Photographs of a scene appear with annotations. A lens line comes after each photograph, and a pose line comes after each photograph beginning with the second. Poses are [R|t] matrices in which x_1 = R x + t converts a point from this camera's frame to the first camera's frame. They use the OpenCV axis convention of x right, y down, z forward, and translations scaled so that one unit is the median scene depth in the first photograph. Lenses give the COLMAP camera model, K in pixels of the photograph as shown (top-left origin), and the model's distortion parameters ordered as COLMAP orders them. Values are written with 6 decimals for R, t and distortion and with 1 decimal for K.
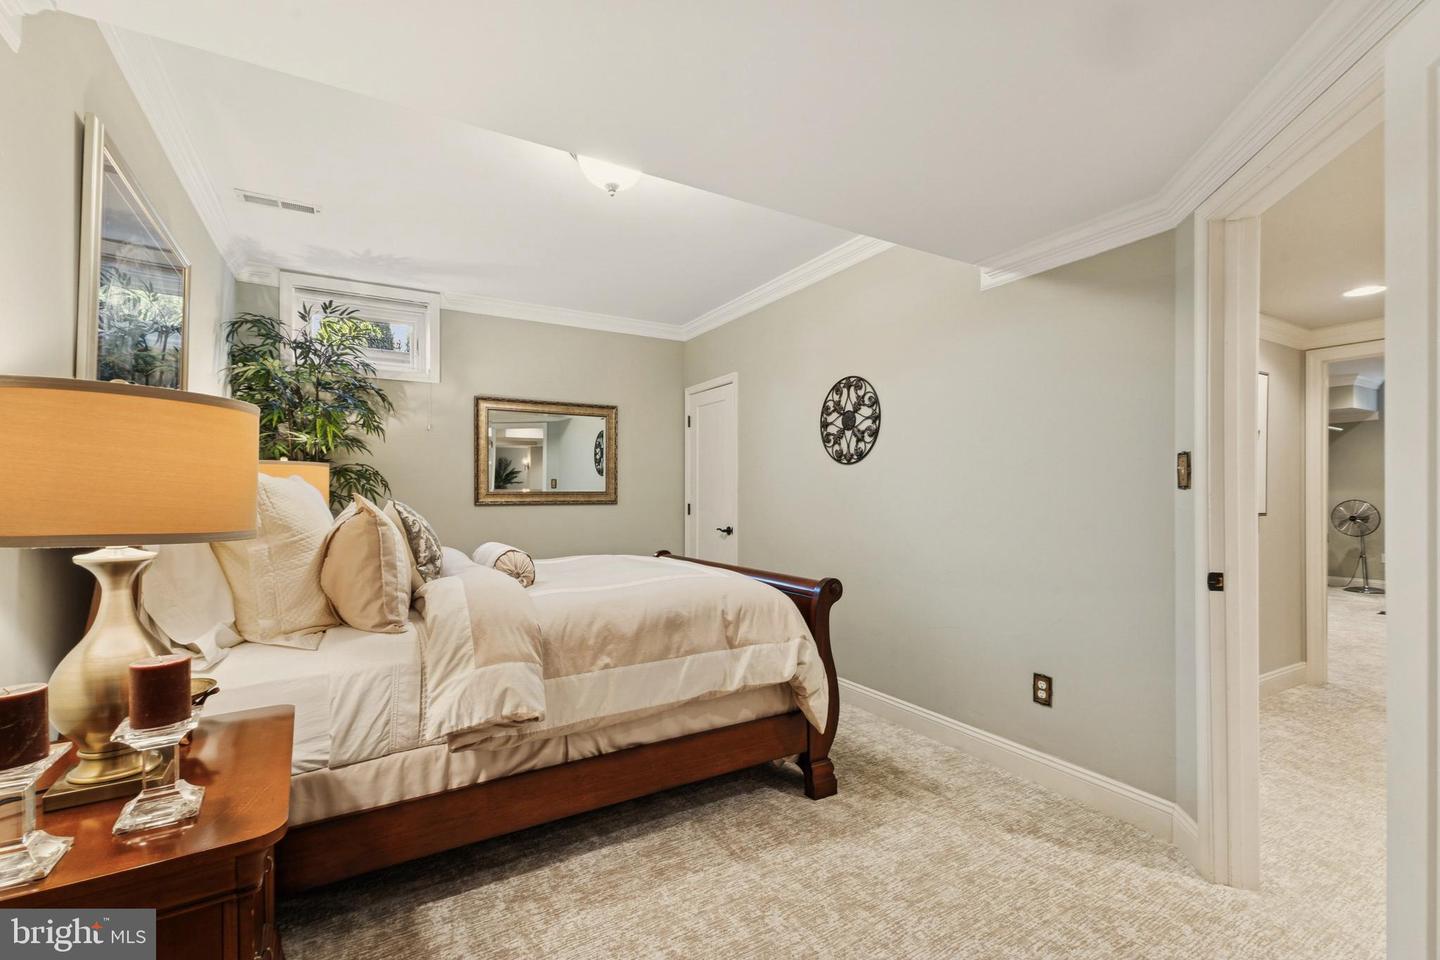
lens RADIAL K [[635.4, 0, 716.6], [0, 635.4, 496.9], [0, 0, 1]] dist [0.002147, 0.000338]
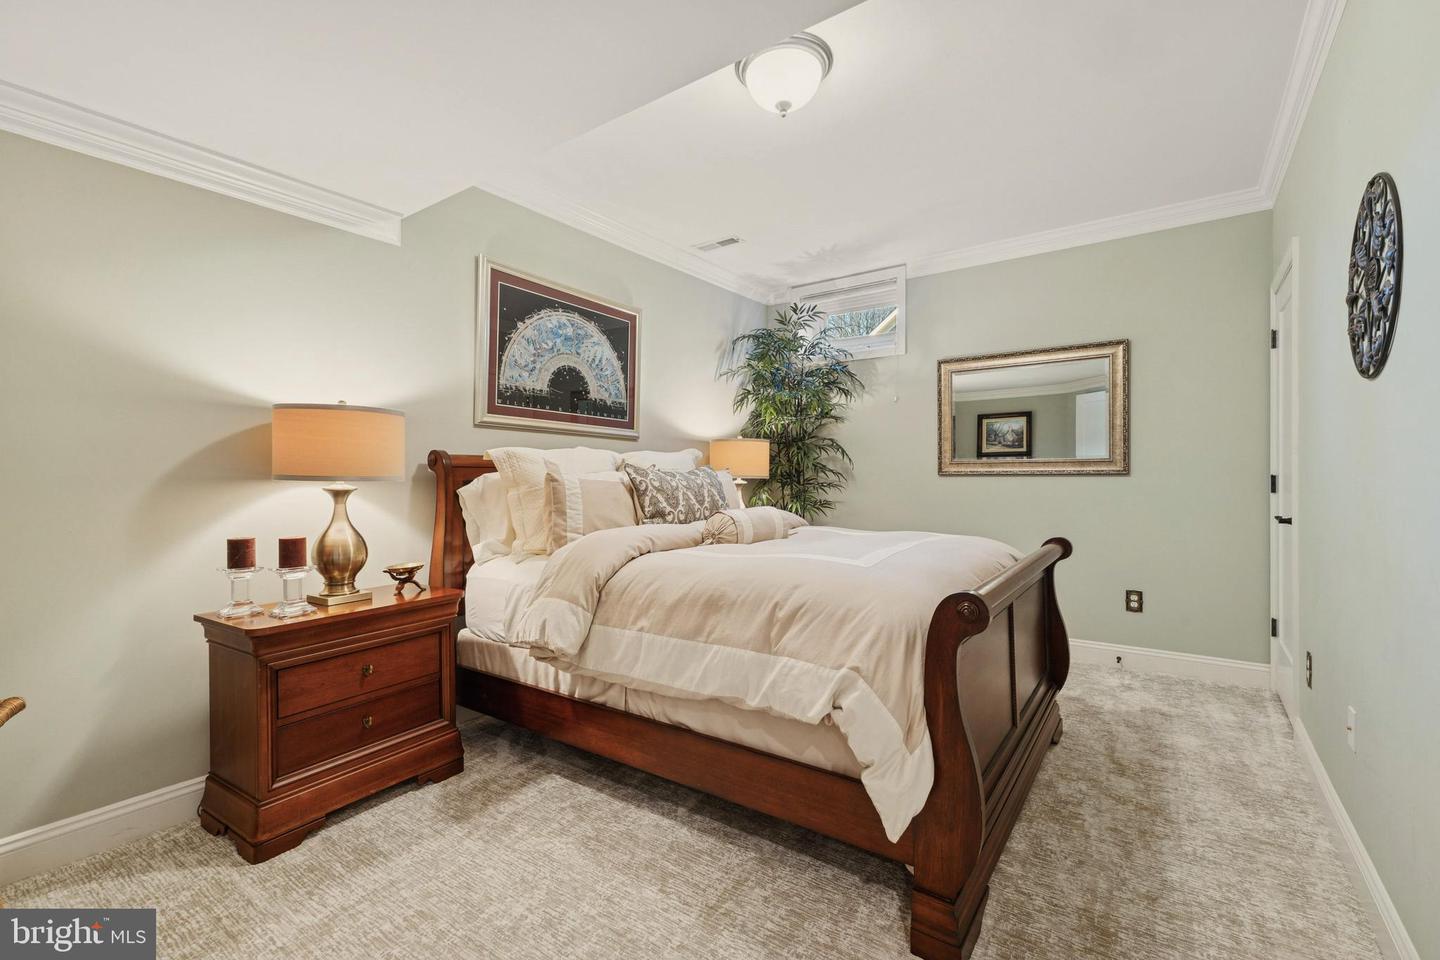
lens RADIAL K [[618.1, 0, 720.0], [0, 618.1, 480.0], [0, 0, 1]] dist [-0.002324, -0.000047]
pose [[0.404348, 0.005191, -0.914590, 0.678397], [0.001792, 0.999977, 0.006468, 0.028531], [0.914603, -0.004255, 0.404330, 0.662692]]
